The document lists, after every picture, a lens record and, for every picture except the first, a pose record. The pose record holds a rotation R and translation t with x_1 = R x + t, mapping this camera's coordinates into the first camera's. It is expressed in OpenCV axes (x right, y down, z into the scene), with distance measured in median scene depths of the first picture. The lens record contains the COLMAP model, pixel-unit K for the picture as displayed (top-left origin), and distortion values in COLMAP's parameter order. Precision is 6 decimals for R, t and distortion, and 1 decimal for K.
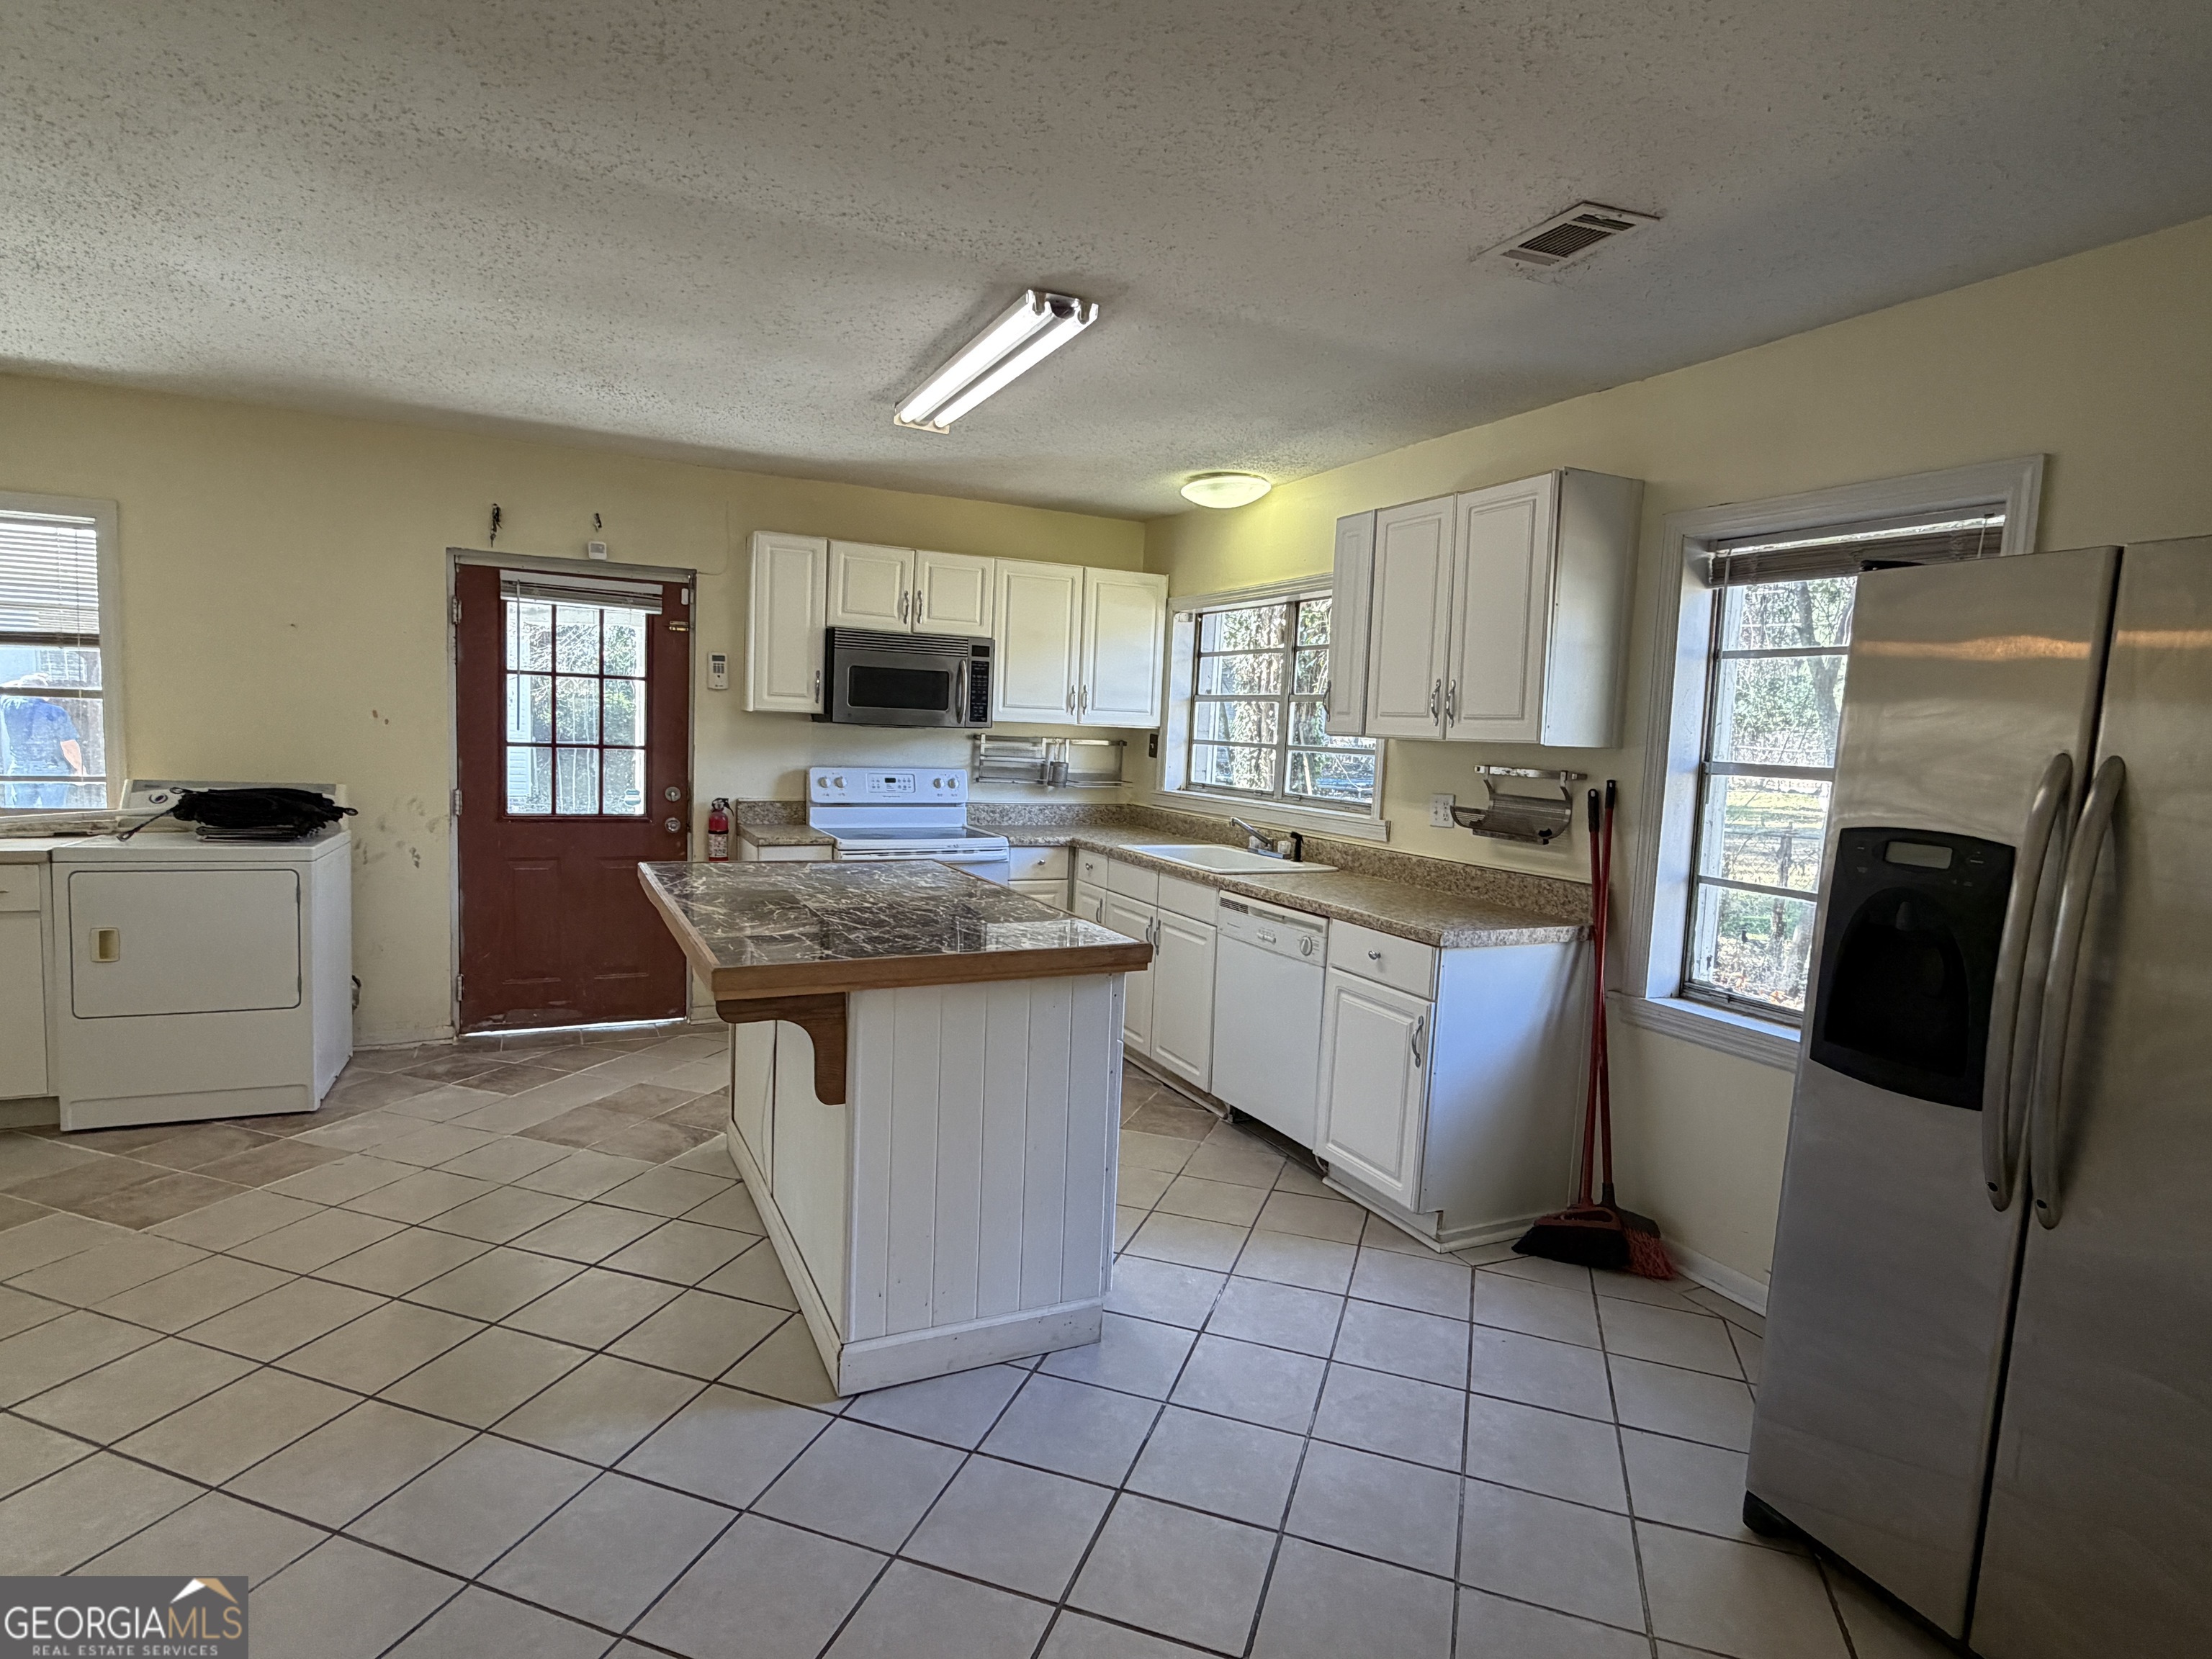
lens RADIAL K [[1148.5, 0, 1106.0], [0, 1148.5, 829.5], [0, 0, 1]] dist [-0.000643, 0.000121]
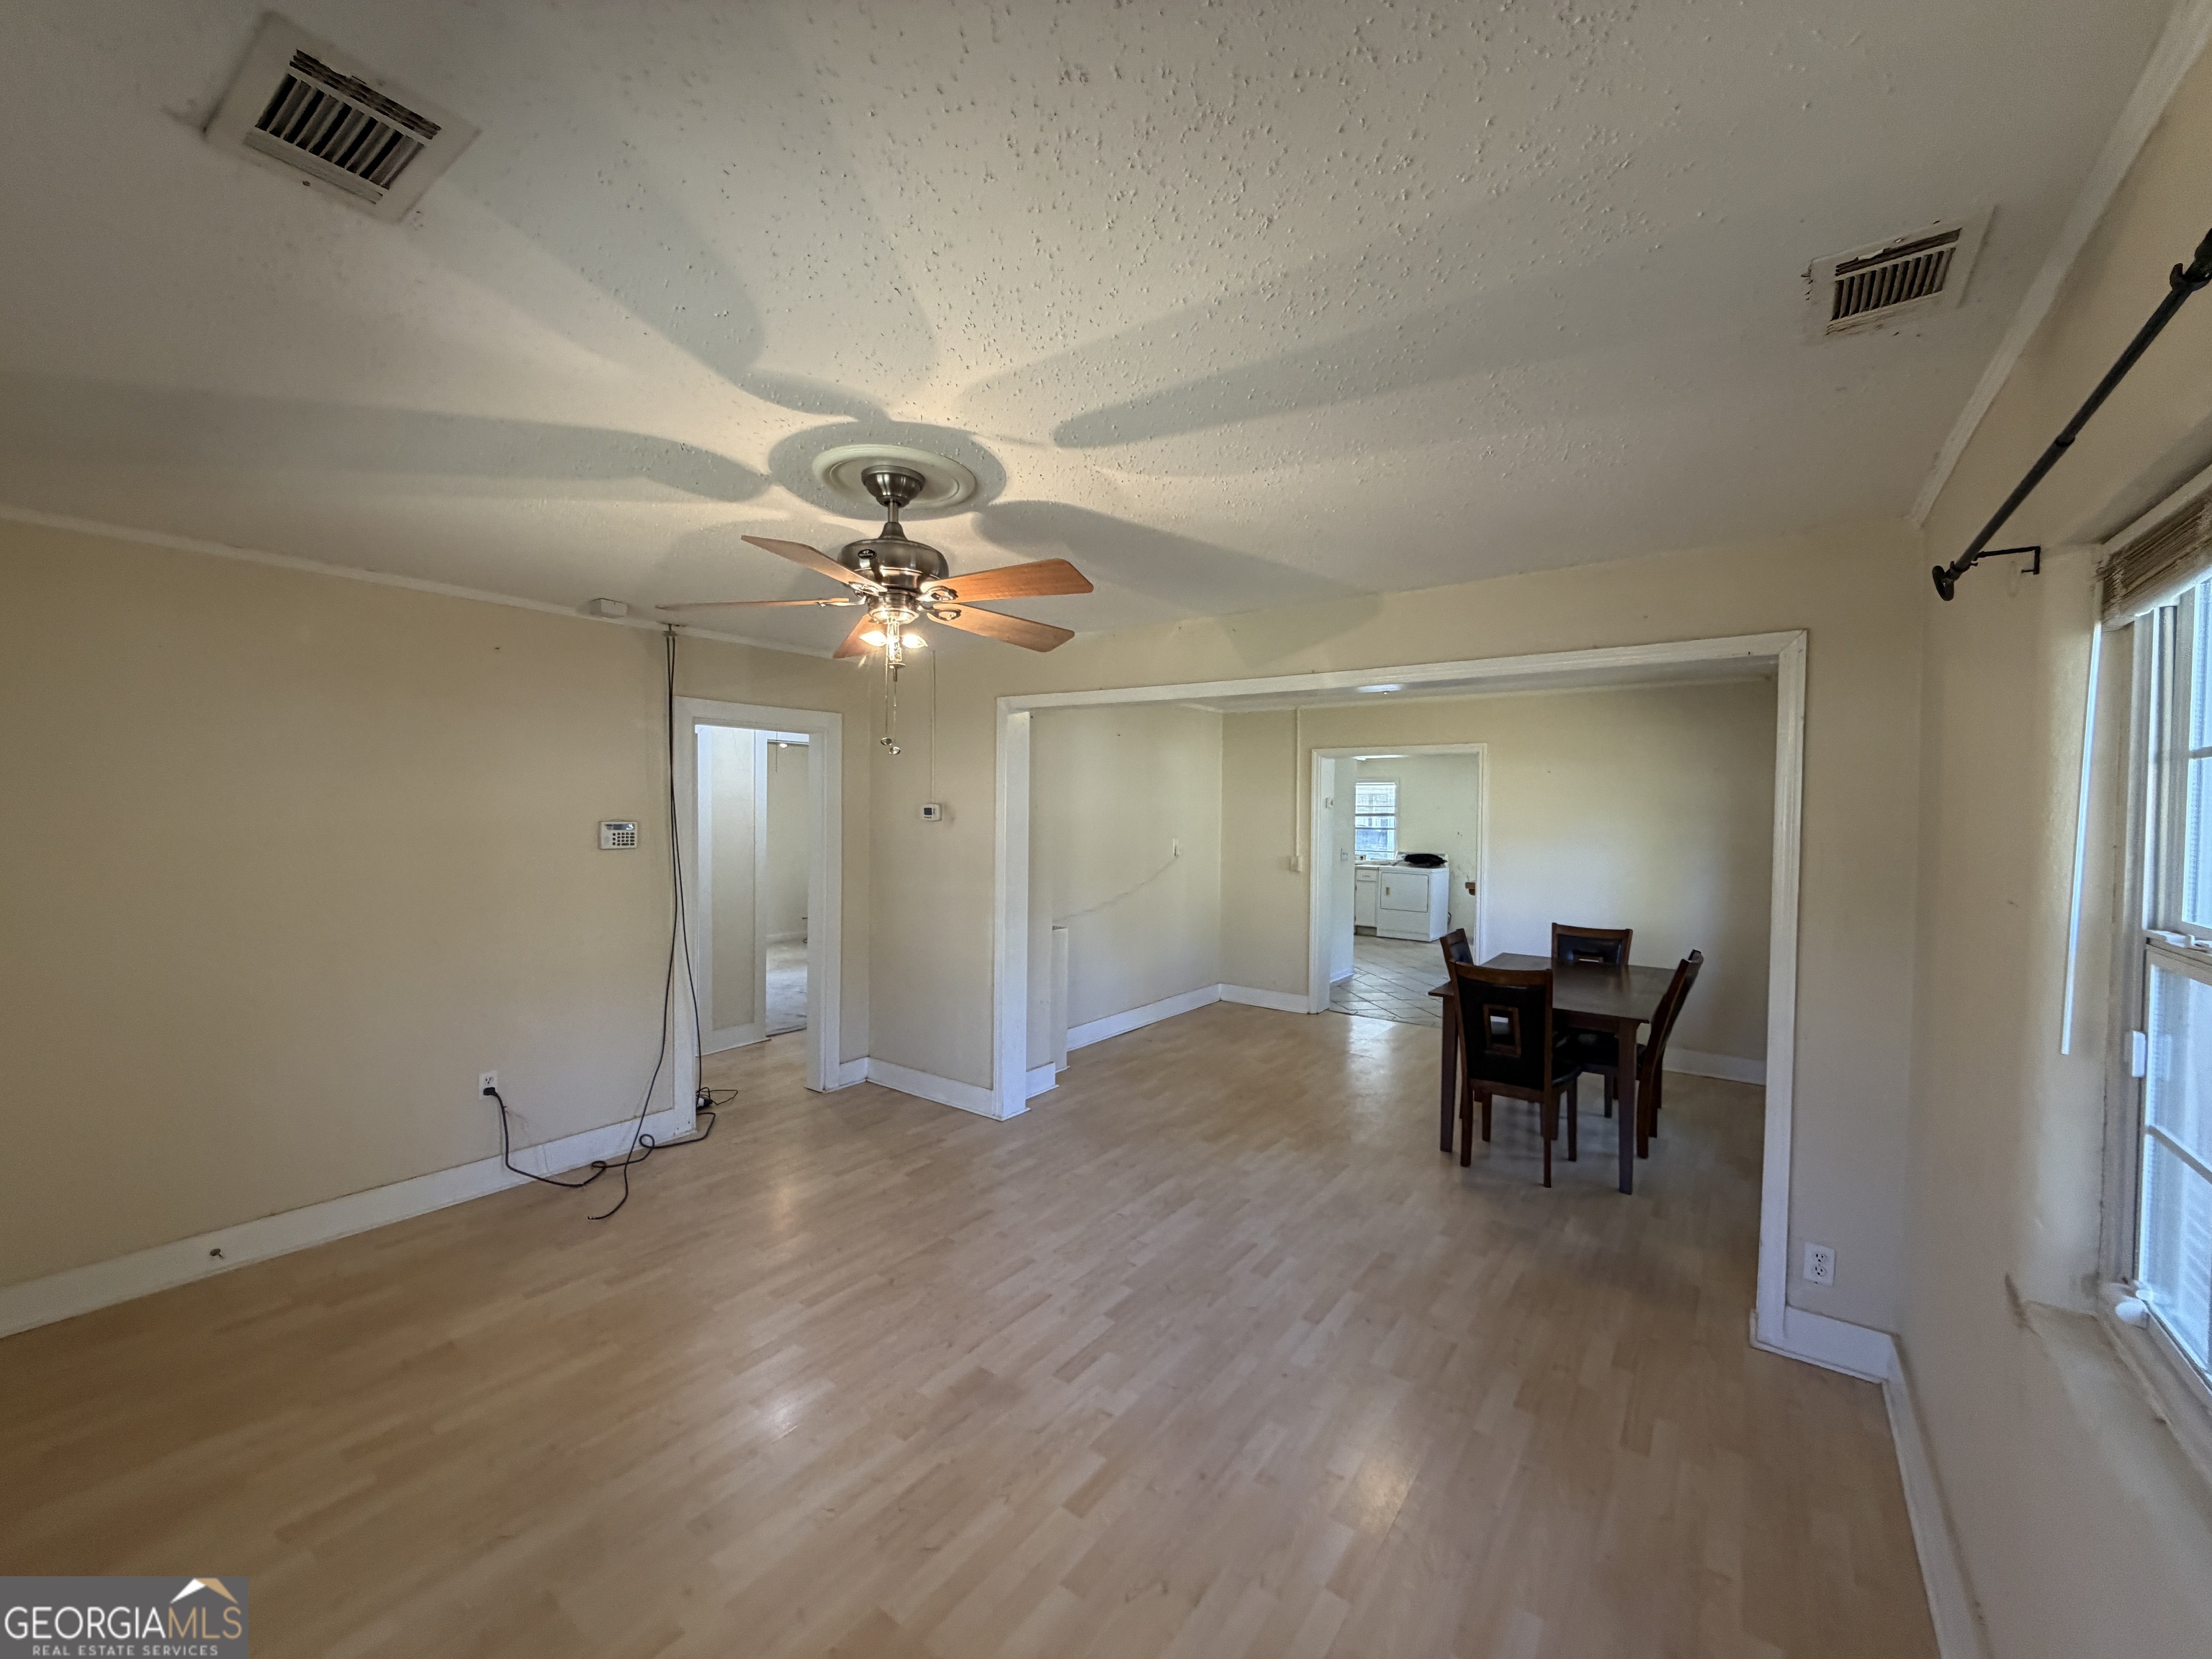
lens RADIAL K [[876.4, 0, 1106.7], [0, 876.4, 833.6], [0, 0, 1]] dist [0.000459, -0.000268]
pose [[0.466972, -0.012305, -0.884187, 1.016949], [-0.075056, 0.995743, -0.053497, 0.101020], [0.881081, 0.091346, 0.464061, -0.962475]]
